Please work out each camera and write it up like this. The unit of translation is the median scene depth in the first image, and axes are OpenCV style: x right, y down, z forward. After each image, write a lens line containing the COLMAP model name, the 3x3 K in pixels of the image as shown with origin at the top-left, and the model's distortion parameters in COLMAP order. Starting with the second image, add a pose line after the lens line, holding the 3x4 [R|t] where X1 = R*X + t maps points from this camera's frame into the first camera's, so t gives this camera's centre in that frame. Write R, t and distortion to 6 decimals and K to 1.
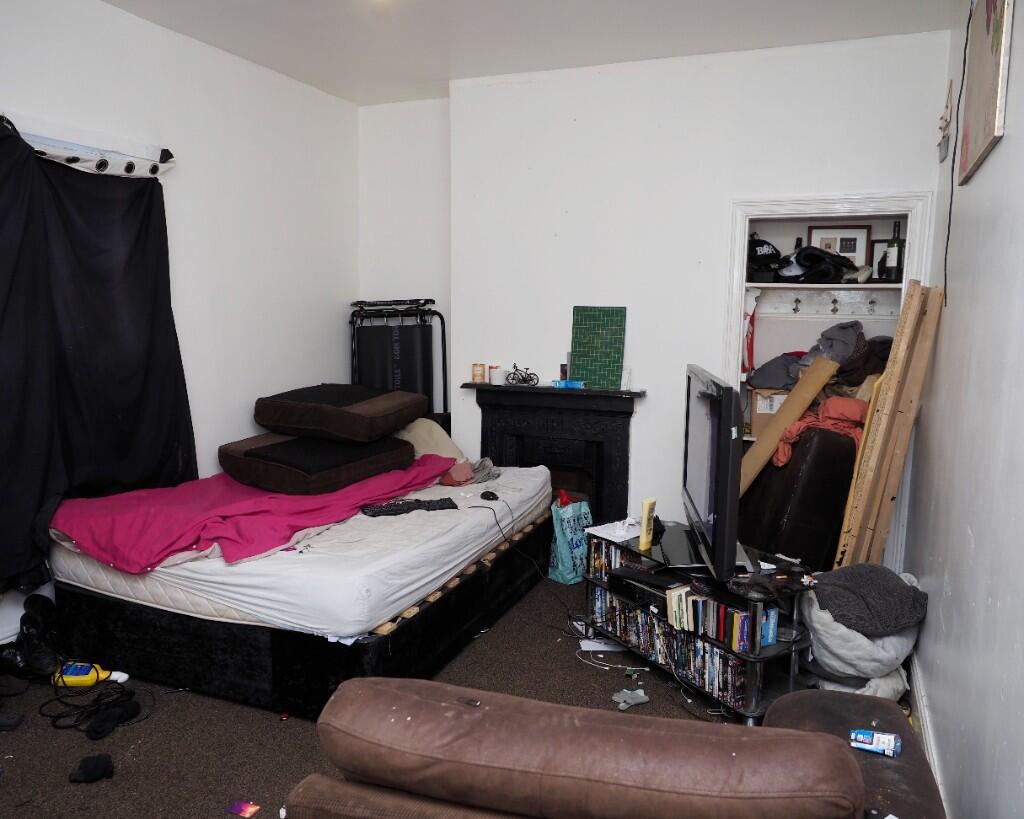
lens RADIAL K [[783.6, 0, 524.5], [0, 783.6, 409.1], [0, 0, 1]] dist [-0.008467, -0.001198]
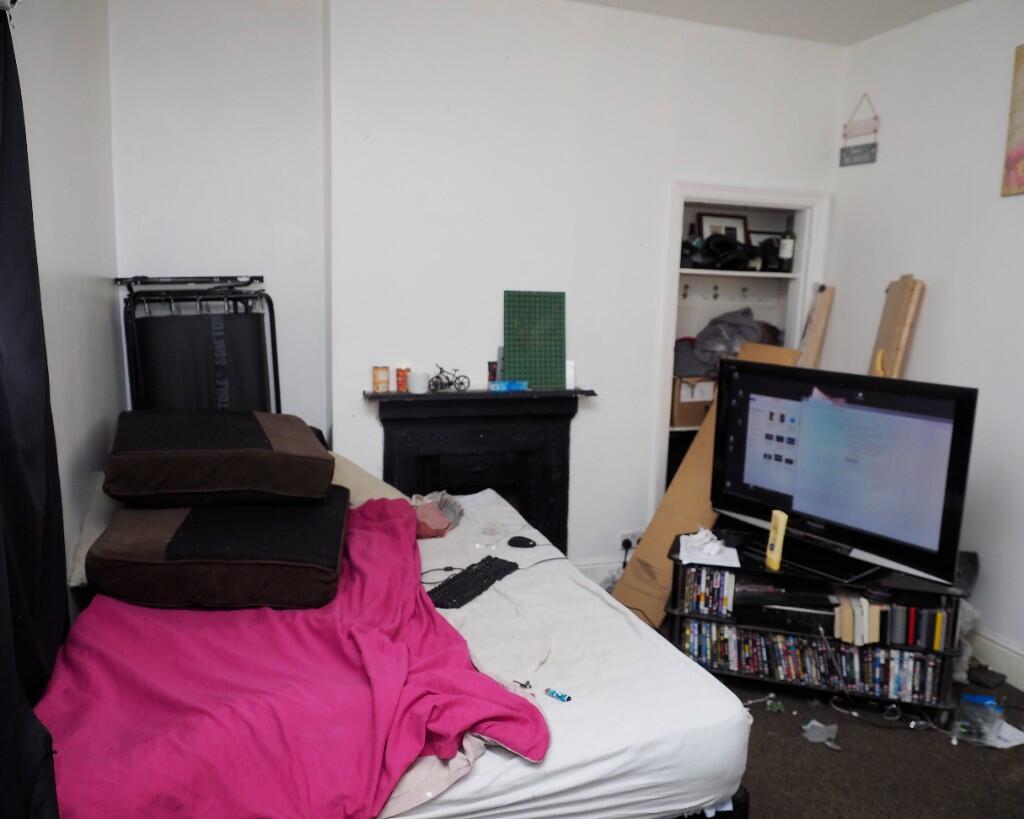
lens RADIAL K [[783.6, 0, 524.5], [0, 783.6, 409.1], [0, 0, 1]] dist [-0.008467, -0.001198]
pose [[0.757565, -0.093132, 0.646081, -0.469499], [0.066209, 0.995628, 0.065885, -0.061665], [-0.649393, -0.007136, 0.760420, 0.369404]]
